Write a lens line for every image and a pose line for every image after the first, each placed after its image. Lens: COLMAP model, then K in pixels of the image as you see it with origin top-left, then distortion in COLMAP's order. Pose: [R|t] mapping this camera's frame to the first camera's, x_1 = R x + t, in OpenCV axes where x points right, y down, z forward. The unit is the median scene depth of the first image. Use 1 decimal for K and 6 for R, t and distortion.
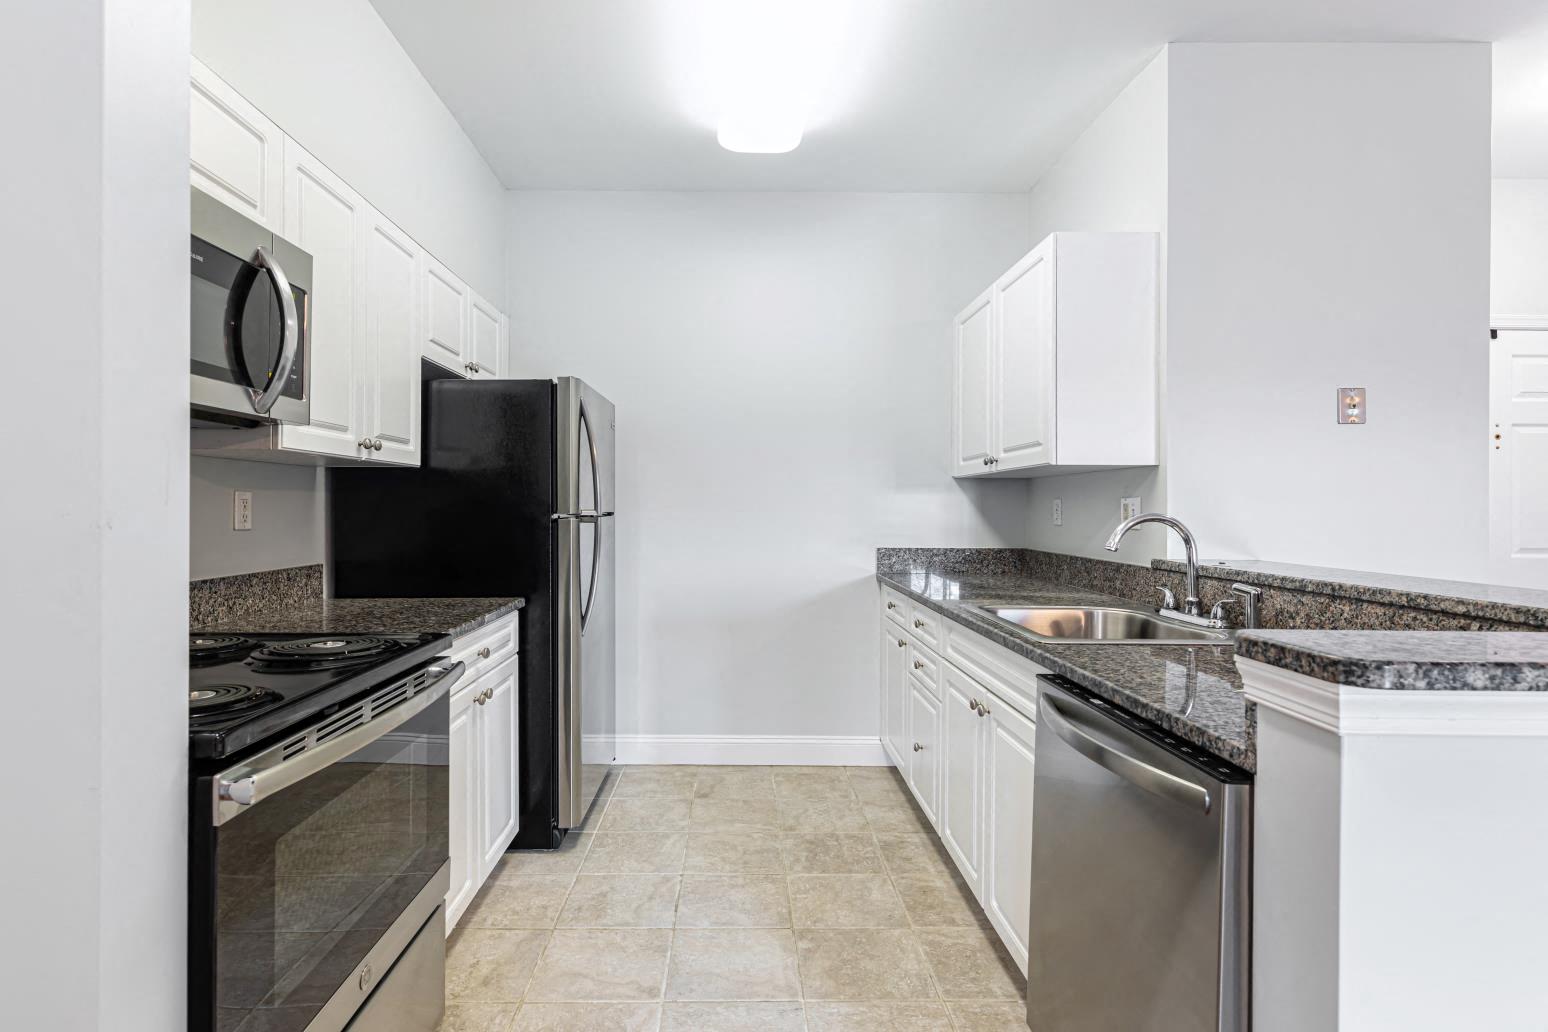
lens RADIAL K [[739.1, 0, 771.5], [0, 739.1, 513.2], [0, 0, 1]] dist [0.002429, 0.000189]
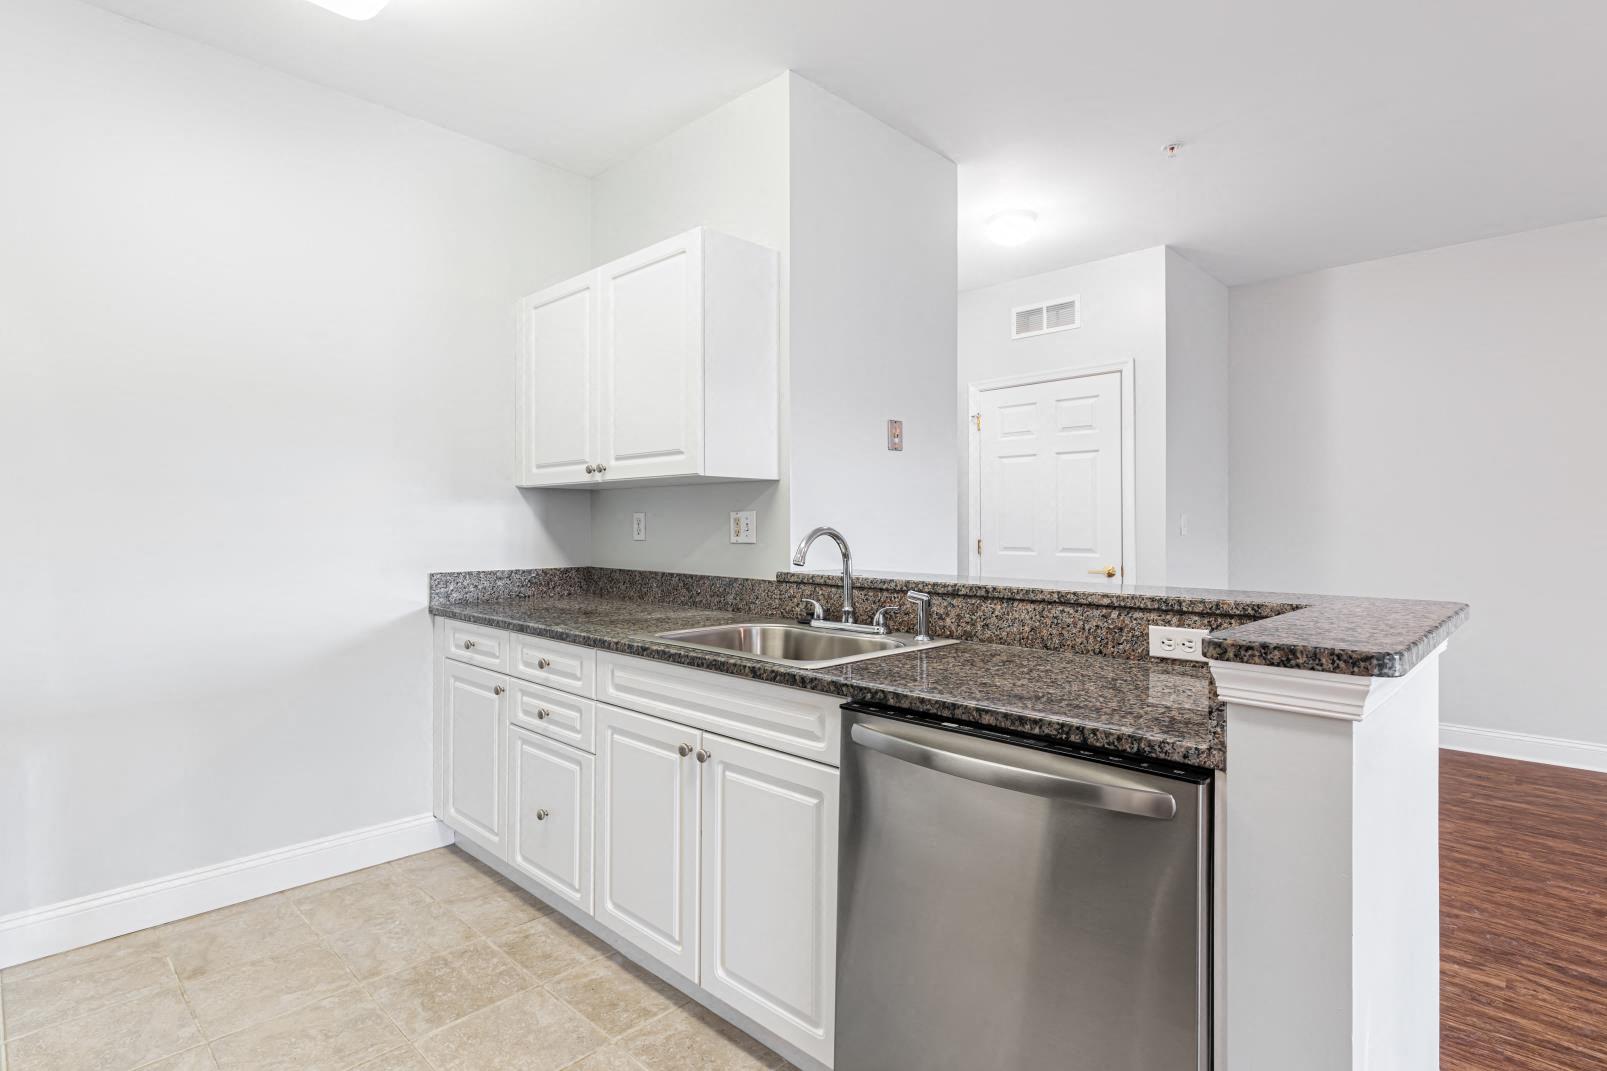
lens RADIAL K [[778.5, 0, 740.2], [0, 778.5, 527.1], [0, 0, 1]] dist [0.002318, -0.000458]
pose [[0.752417, -0.005934, 0.658660, -0.256496], [0.006929, 0.999975, 0.001093, -0.001555], [-0.658650, 0.003741, 0.752440, 0.258035]]
